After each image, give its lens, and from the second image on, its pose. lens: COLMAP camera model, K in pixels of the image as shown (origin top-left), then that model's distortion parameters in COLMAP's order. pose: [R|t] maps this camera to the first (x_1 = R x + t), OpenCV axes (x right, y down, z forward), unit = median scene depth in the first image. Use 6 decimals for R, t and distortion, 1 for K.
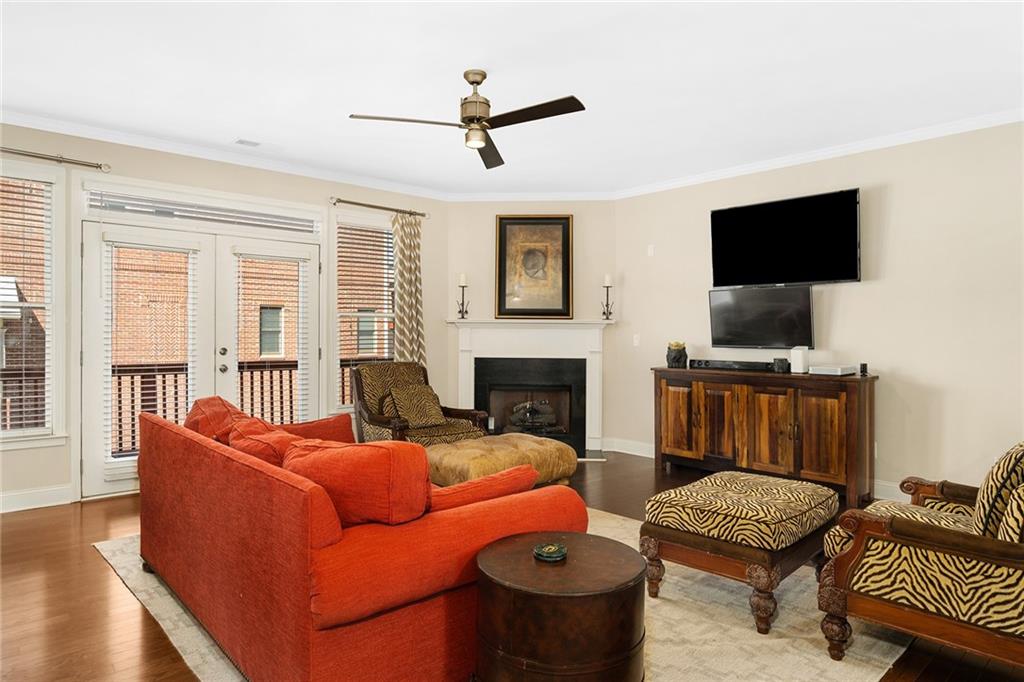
lens RADIAL K [[623.6, 0, 512.0], [0, 623.6, 341.0], [0, 0, 1]] dist [0.000207, -0.000318]
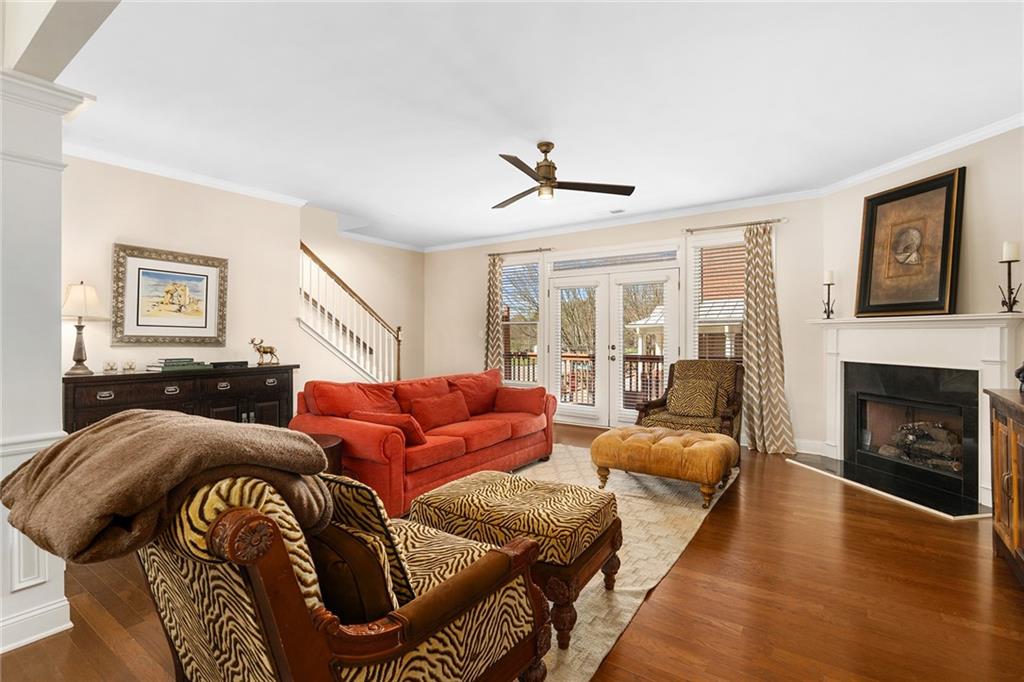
lens RADIAL K [[478.1, 0, 512.0], [0, 478.1, 341.0], [0, 0, 1]] dist [0.000836, 0.000031]
pose [[0.222498, 0.006363, -0.974912, 0.518010], [-0.009374, 0.999946, 0.004387, -0.001587], [0.974888, 0.008162, 0.222545, 0.382099]]
